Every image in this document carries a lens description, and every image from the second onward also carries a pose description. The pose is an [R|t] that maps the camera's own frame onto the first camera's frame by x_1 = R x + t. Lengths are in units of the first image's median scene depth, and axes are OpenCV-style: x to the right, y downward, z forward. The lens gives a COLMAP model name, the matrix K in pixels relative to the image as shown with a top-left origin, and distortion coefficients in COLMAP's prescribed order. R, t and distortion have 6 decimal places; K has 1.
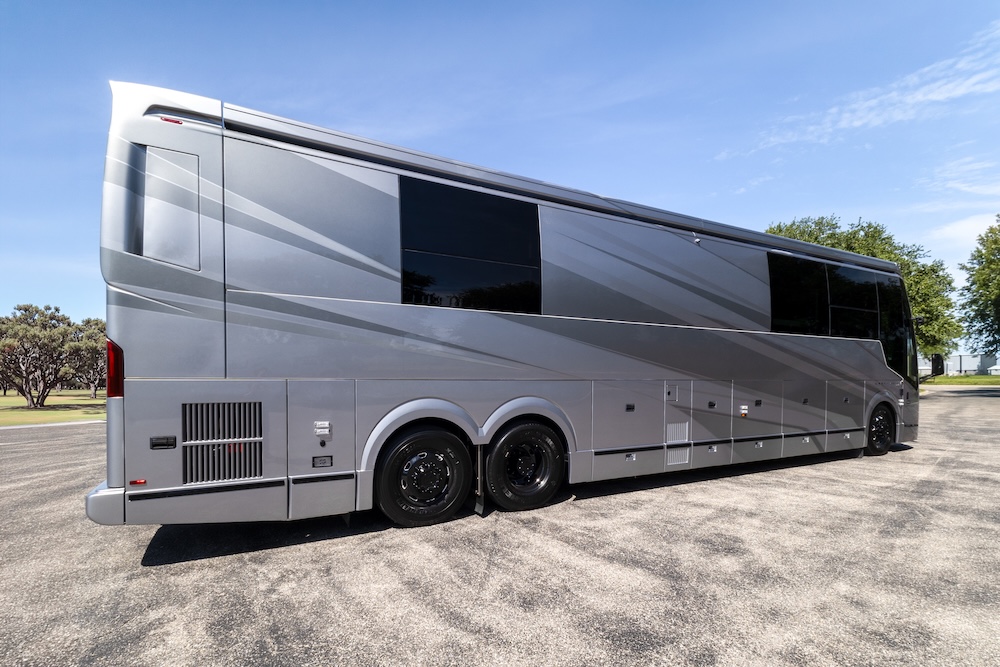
lens RADIAL K [[449.7, 0, 497.0], [0, 449.7, 381.7], [0, 0, 1]] dist [0.012832, -0.000806]
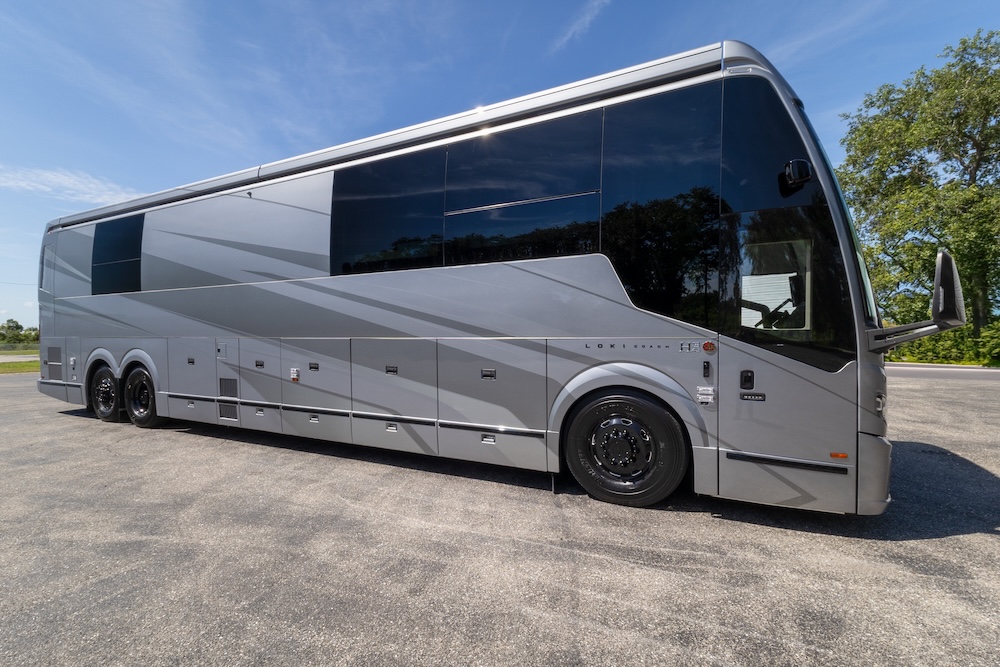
lens RADIAL K [[477.4, 0, 485.5], [0, 477.4, 342.7], [0, 0, 1]] dist [0.014664, -0.000666]
pose [[0.562508, 0.002066, -0.826789, 2.120011], [-0.009886, 0.999942, -0.004227, 0.008206], [0.826733, 0.010552, 0.562496, 1.132762]]
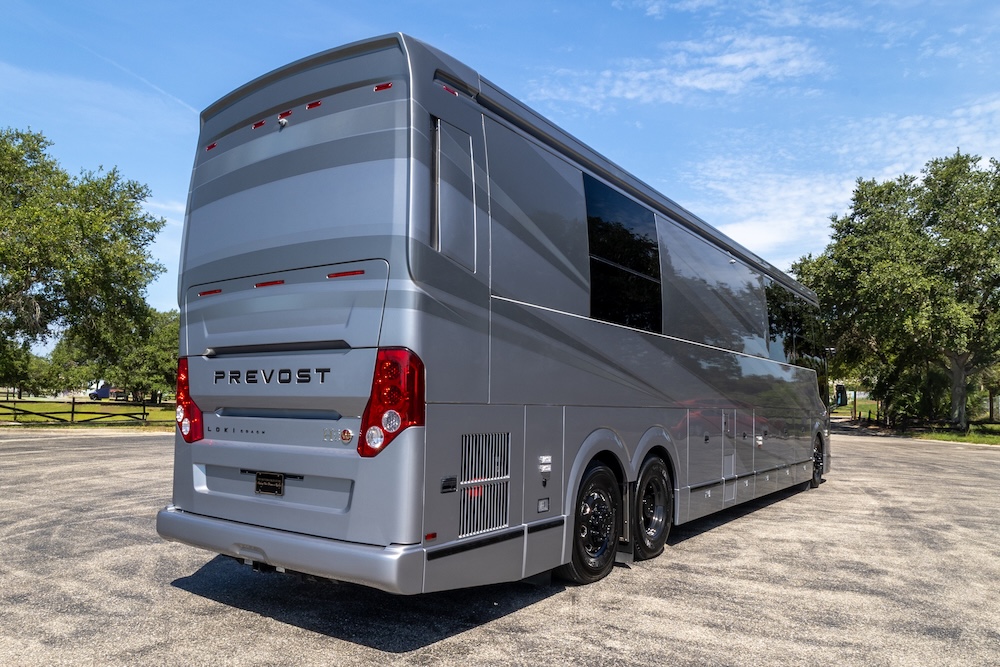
lens RADIAL K [[712.4, 0, 461.0], [0, 712.4, 355.5], [0, 0, 1]] dist [0.019386, -0.009307]
pose [[0.897272, 0.045543, 0.439123, -0.952204], [-0.016503, 0.997430, -0.069727, -0.002393], [-0.441170, 0.055318, 0.895717, -0.100084]]
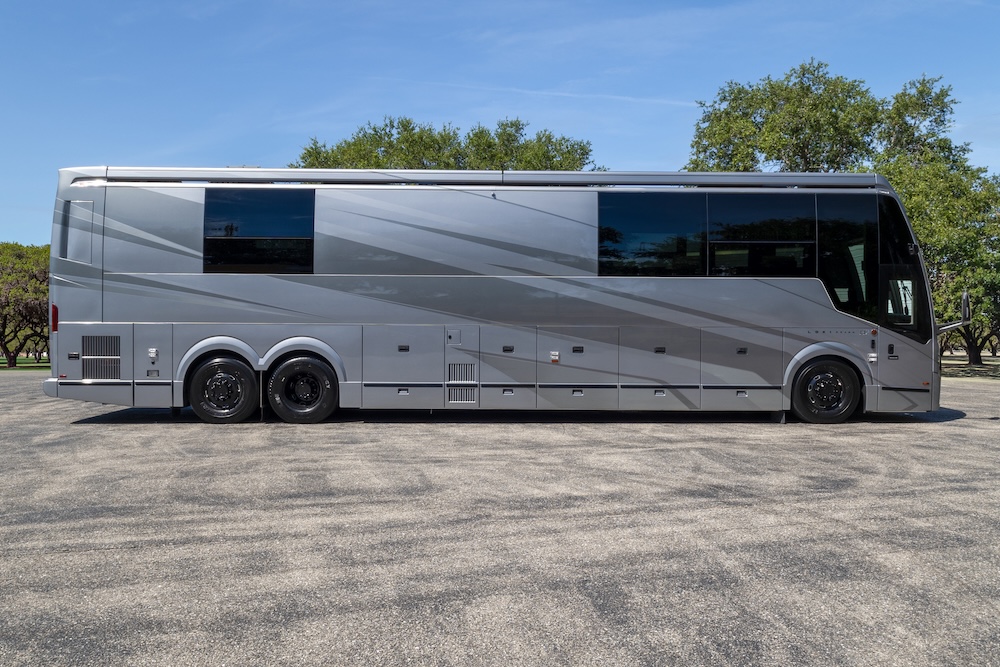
lens RADIAL K [[791.5, 0, 500.0], [0, 791.5, 333.5], [0, 0, 1]] dist [0.001561, 0.002685]
pose [[0.894836, -0.006688, -0.446345, 1.735044], [-0.007031, 0.999553, -0.029073, 0.092017], [0.446340, 0.029154, 0.894389, -0.865537]]
